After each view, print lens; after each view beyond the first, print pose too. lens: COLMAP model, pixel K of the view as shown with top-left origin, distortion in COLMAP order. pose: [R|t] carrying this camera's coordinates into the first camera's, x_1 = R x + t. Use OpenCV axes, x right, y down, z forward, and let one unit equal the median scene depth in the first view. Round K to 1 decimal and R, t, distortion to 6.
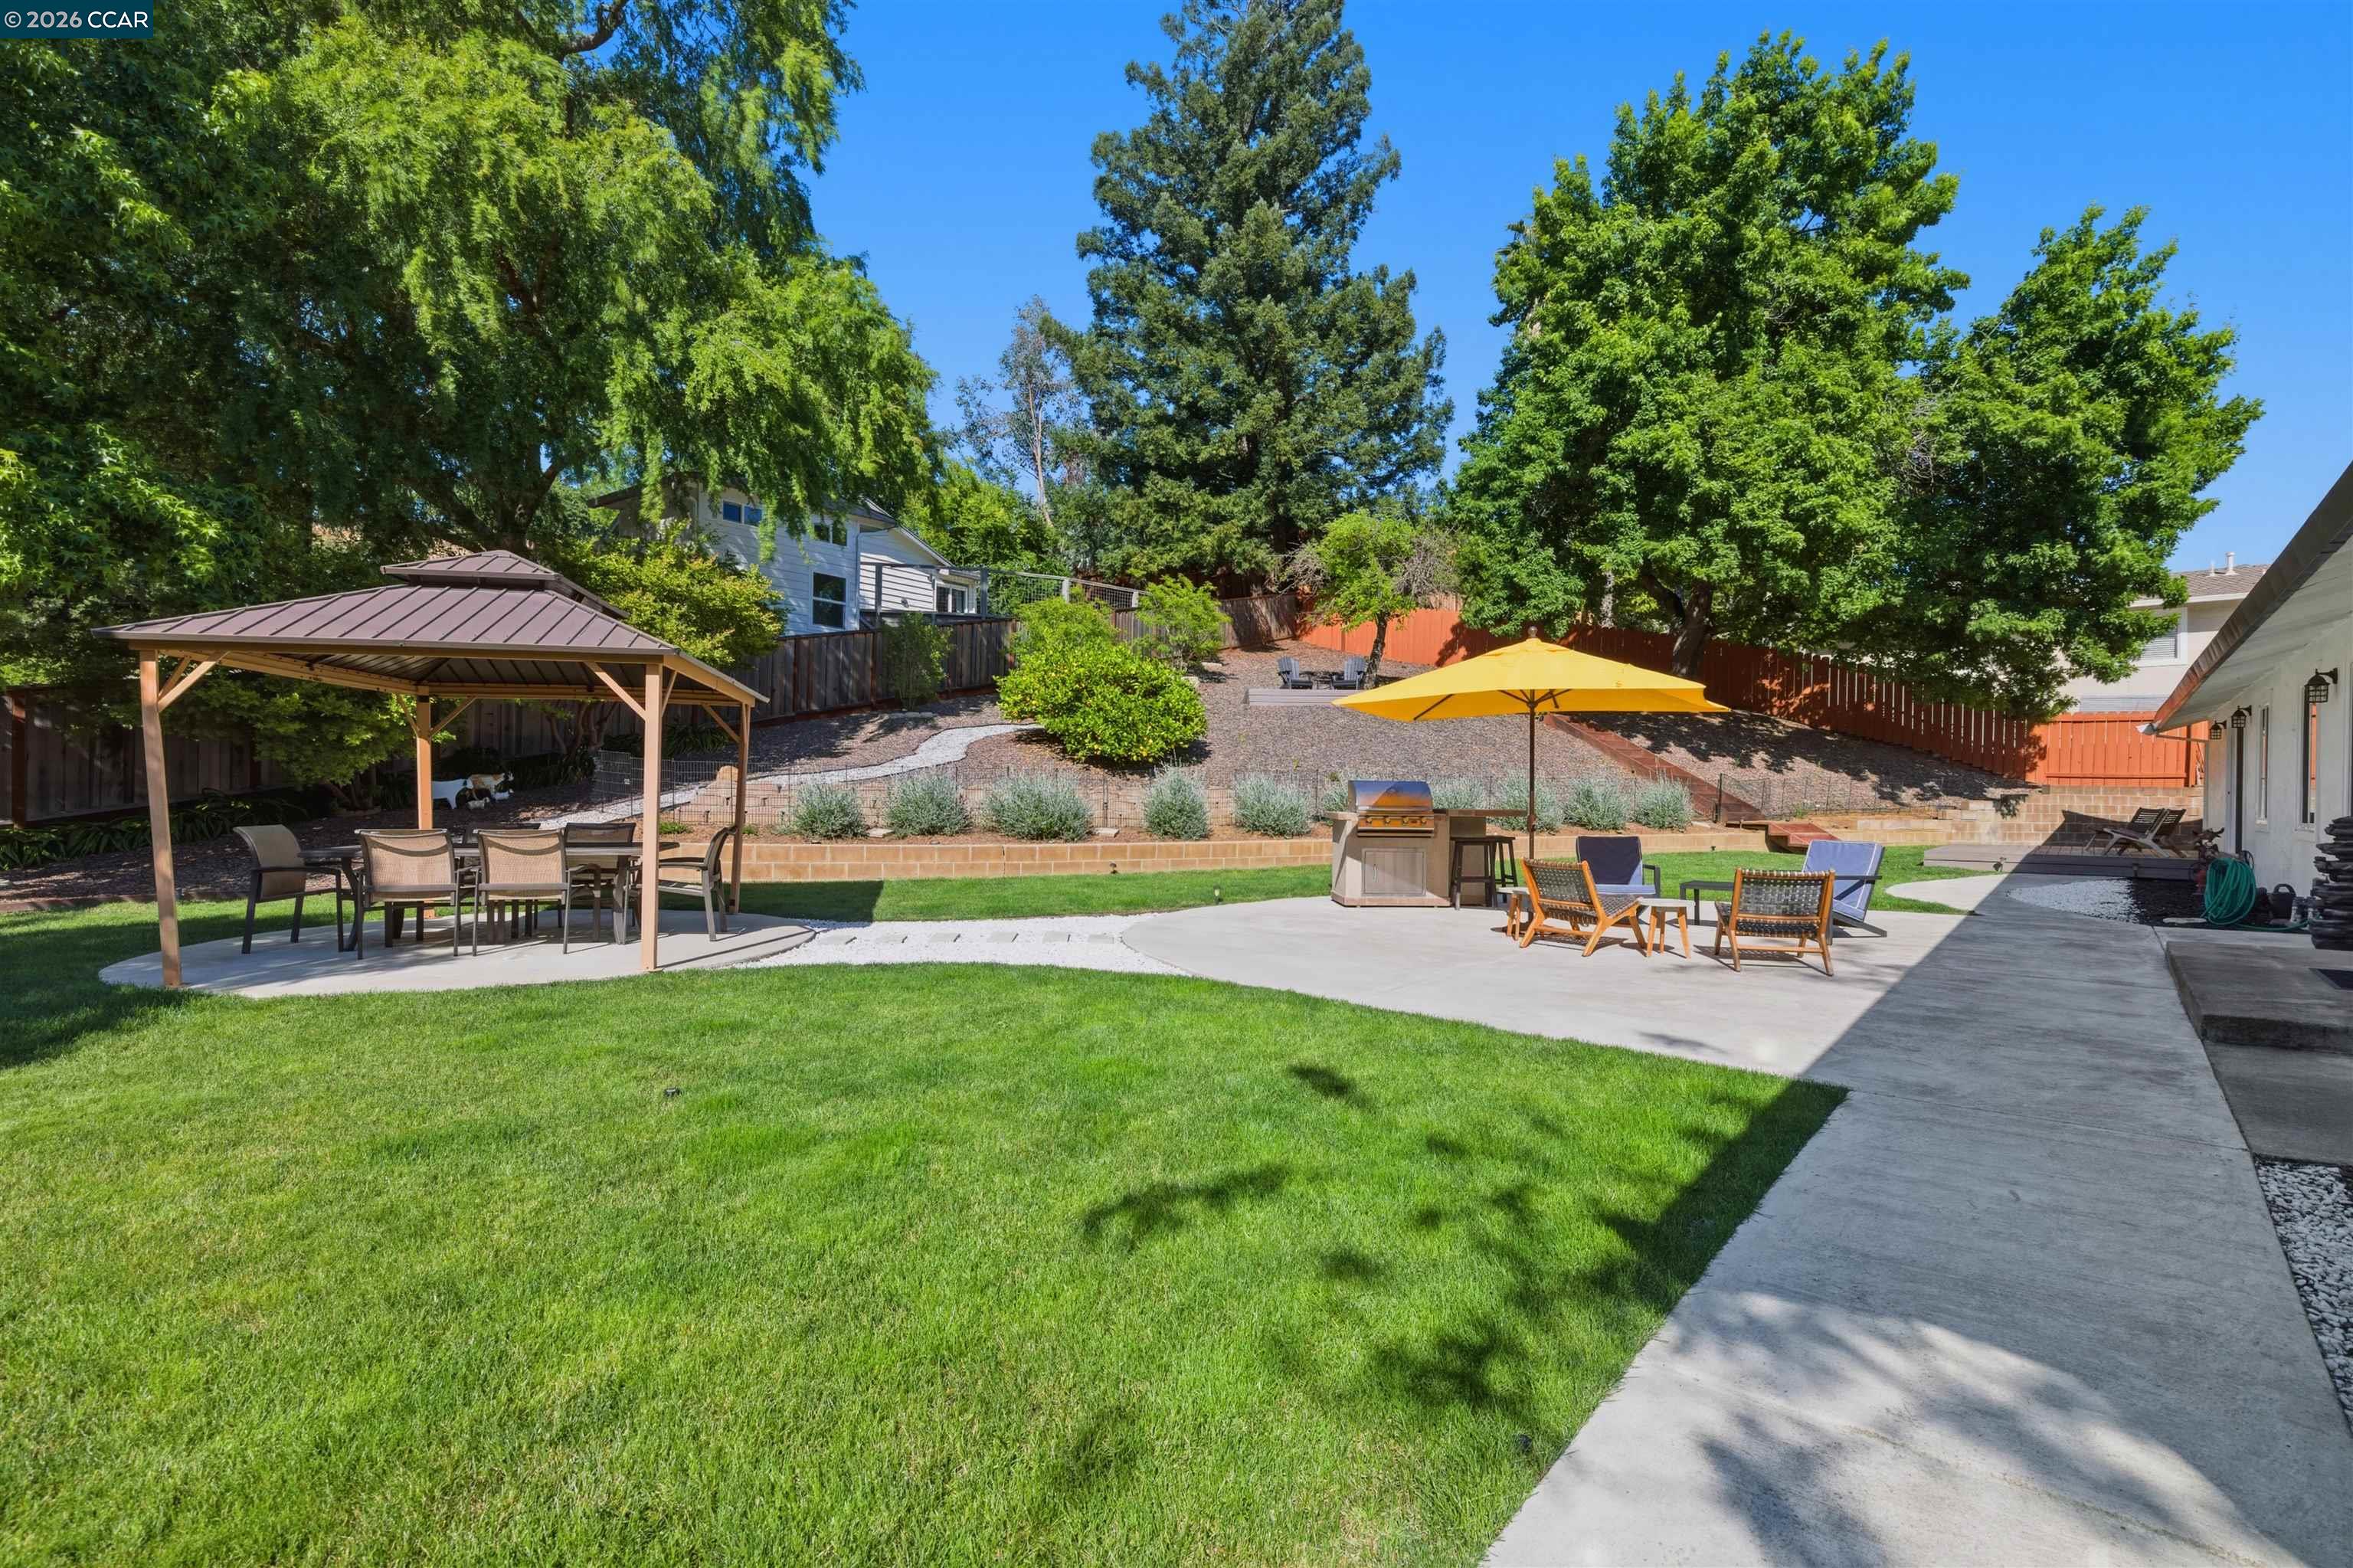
lens RADIAL K [[1066.9, 0, 1199.8], [0, 1066.9, 798.4], [0, 0, 1]] dist [-0.007112, 0.004610]
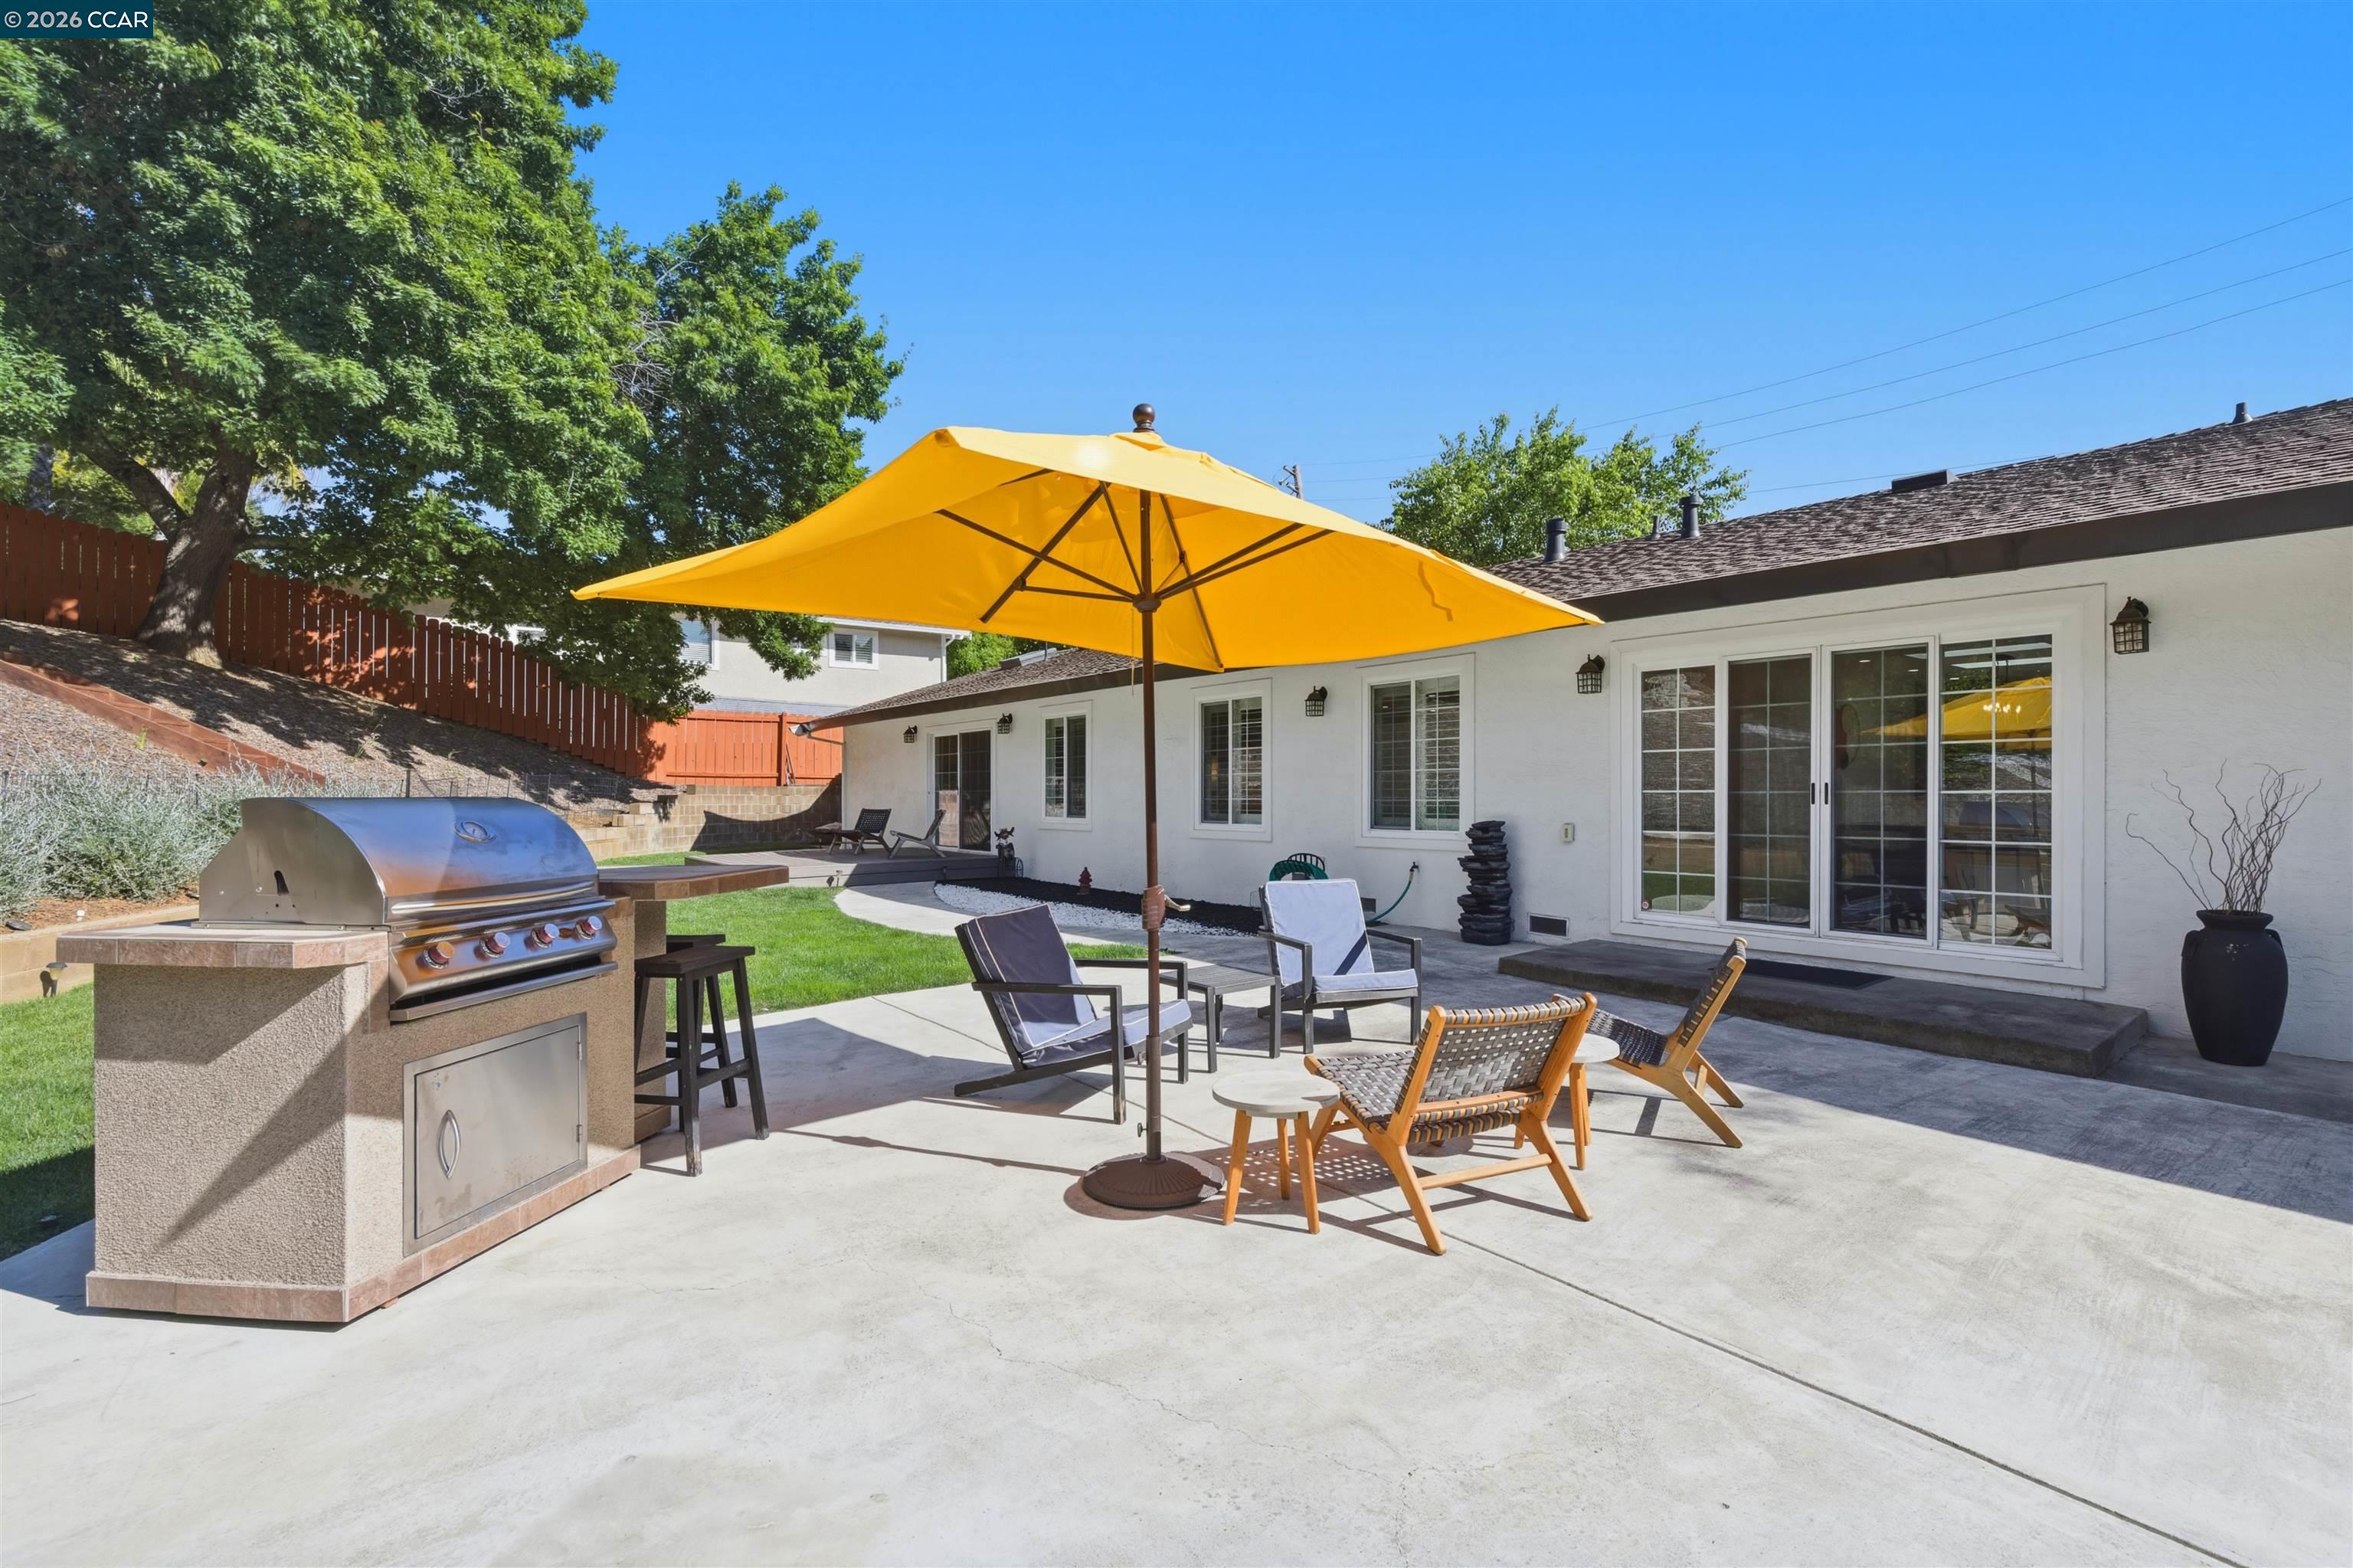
lens RADIAL K [[1066.9, 0, 1184.6], [0, 1066.9, 778.0], [0, 0, 1]] dist [-0.007112, 0.004610]
pose [[0.225881, 0.006463, 0.974133, -0.012908], [0.010199, 0.999907, -0.008999, -0.005981], [-0.974102, 0.011968, 0.225794, 0.398545]]
